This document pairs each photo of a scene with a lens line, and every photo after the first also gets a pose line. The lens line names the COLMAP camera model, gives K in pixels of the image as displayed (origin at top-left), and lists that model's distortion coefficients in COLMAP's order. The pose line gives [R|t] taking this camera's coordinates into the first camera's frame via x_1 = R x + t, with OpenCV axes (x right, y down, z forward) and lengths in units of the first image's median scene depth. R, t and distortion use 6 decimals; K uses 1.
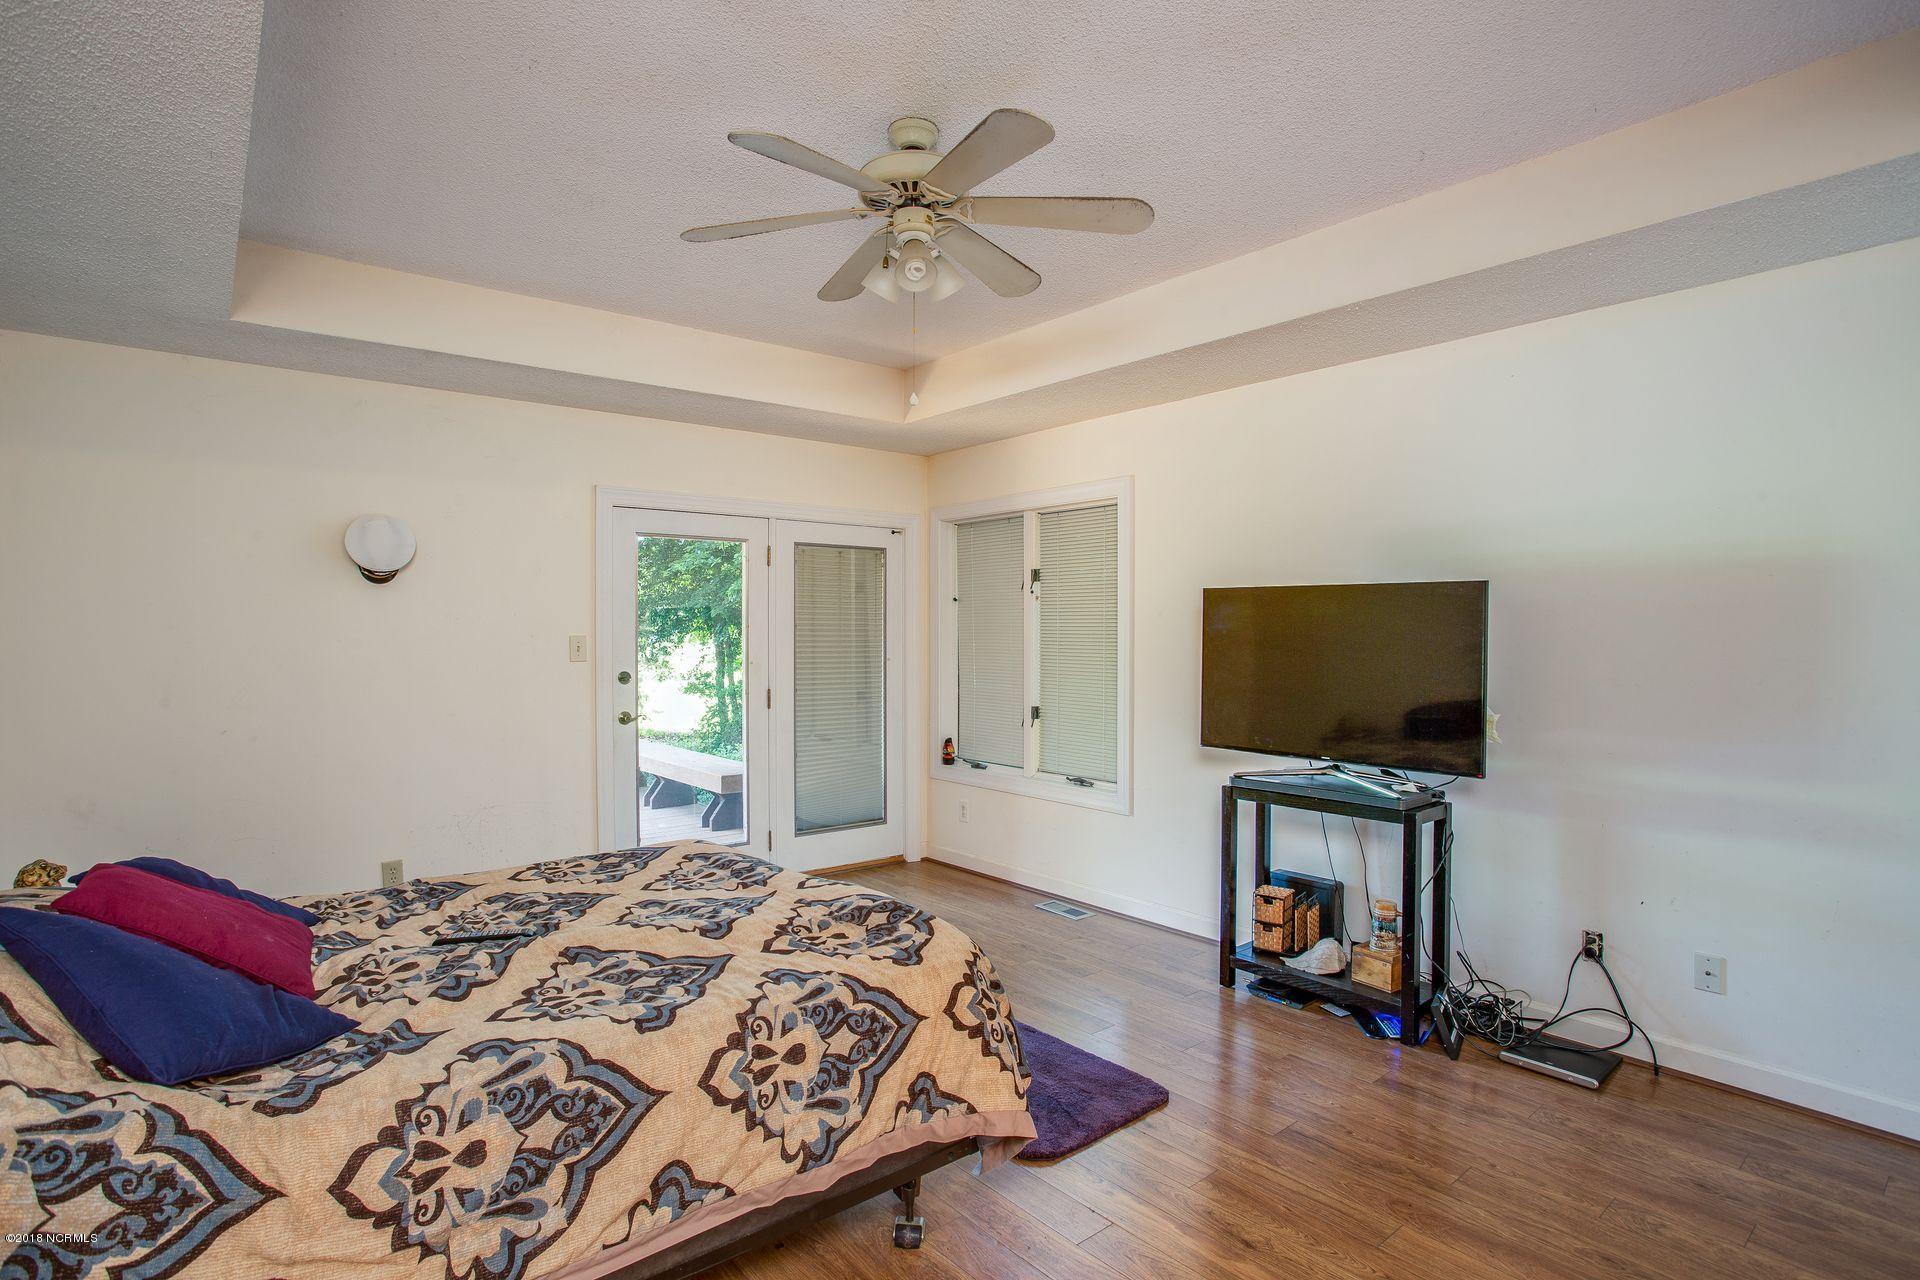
lens RADIAL K [[956.2, 0, 963.6], [0, 956.2, 643.8], [0, 0, 1]] dist [-0.077821, 0.032387]
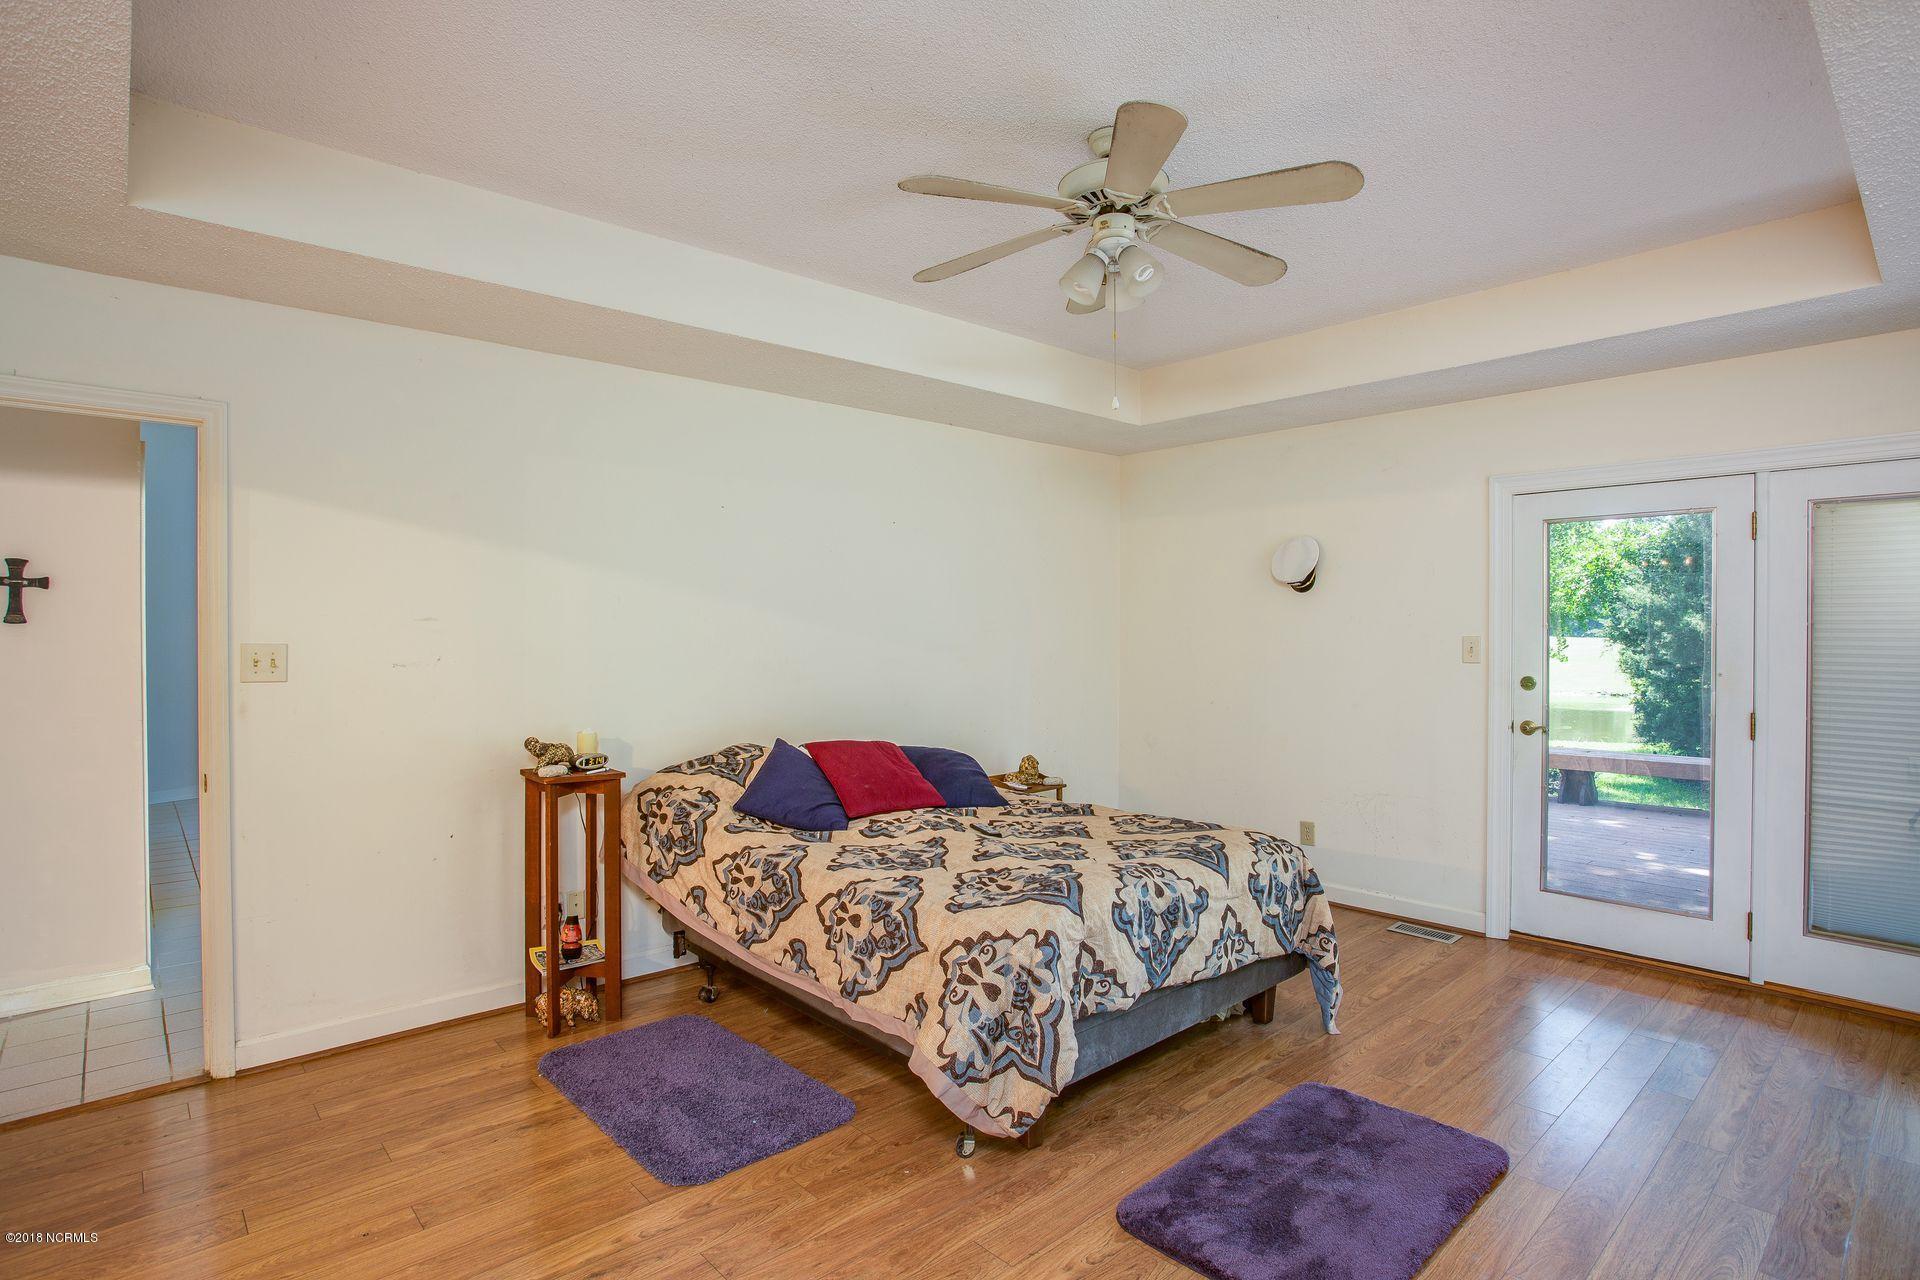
lens RADIAL K [[956.2, 0, 963.6], [0, 956.2, 643.8], [0, 0, 1]] dist [-0.077821, 0.032387]
pose [[0.058313, 0.016249, -0.998166, 1.319761], [-0.012989, 0.999795, 0.015516, -0.022877], [0.998214, 0.012061, 0.058512, 1.082430]]
